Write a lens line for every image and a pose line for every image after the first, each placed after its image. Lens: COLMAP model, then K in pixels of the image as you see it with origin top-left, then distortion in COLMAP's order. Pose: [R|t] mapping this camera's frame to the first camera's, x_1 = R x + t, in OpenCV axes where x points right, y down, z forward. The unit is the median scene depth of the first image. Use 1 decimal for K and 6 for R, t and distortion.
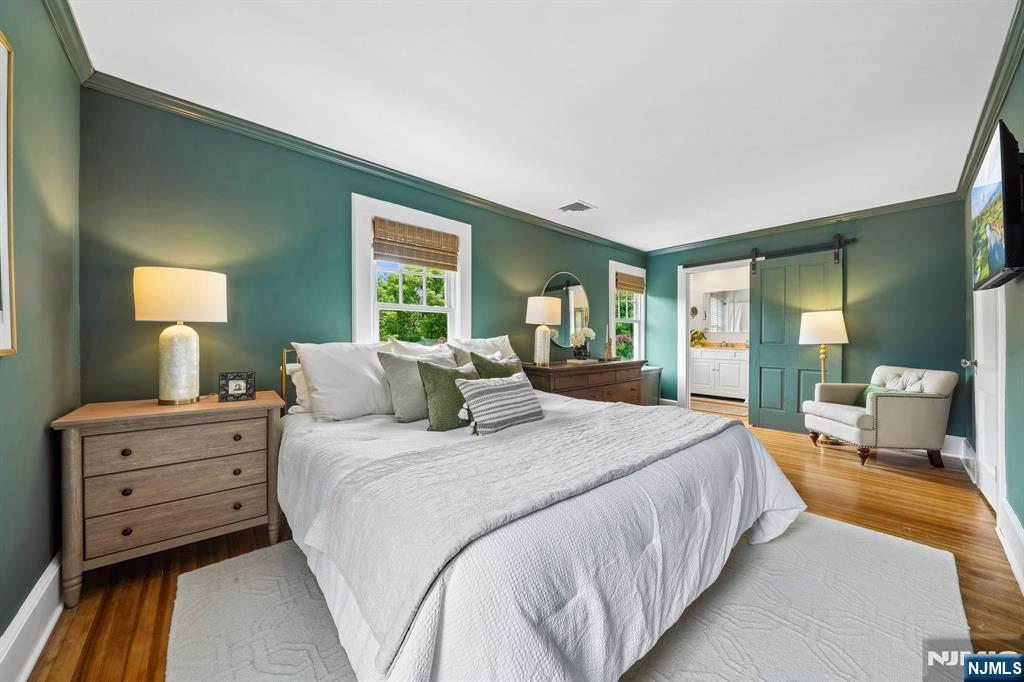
lens RADIAL K [[354.0, 0, 510.3], [0, 354.0, 342.7], [0, 0, 1]] dist [-0.001644, 0.000371]
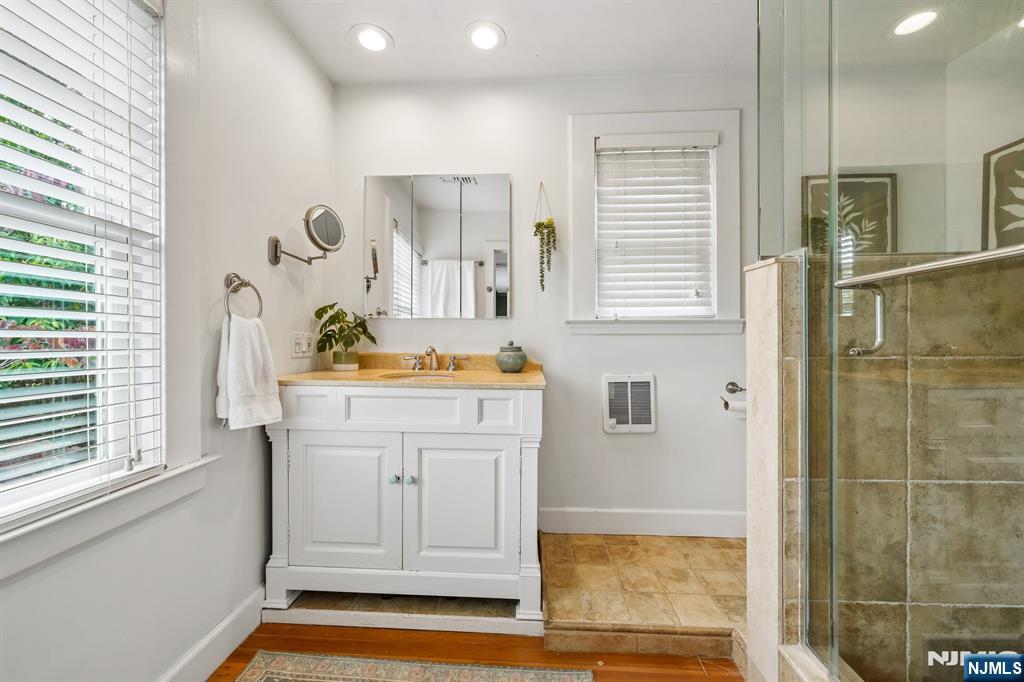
lens RADIAL K [[379.3, 0, 510.6], [0, 379.3, 339.6], [0, 0, 1]] dist [0.000143, 0.000004]
pose [[0.704960, -0.000414, 0.709246, 0.417448], [0.001479, 0.999999, -0.000886, -0.011190], [-0.709245, 0.001674, 0.704960, 0.714069]]
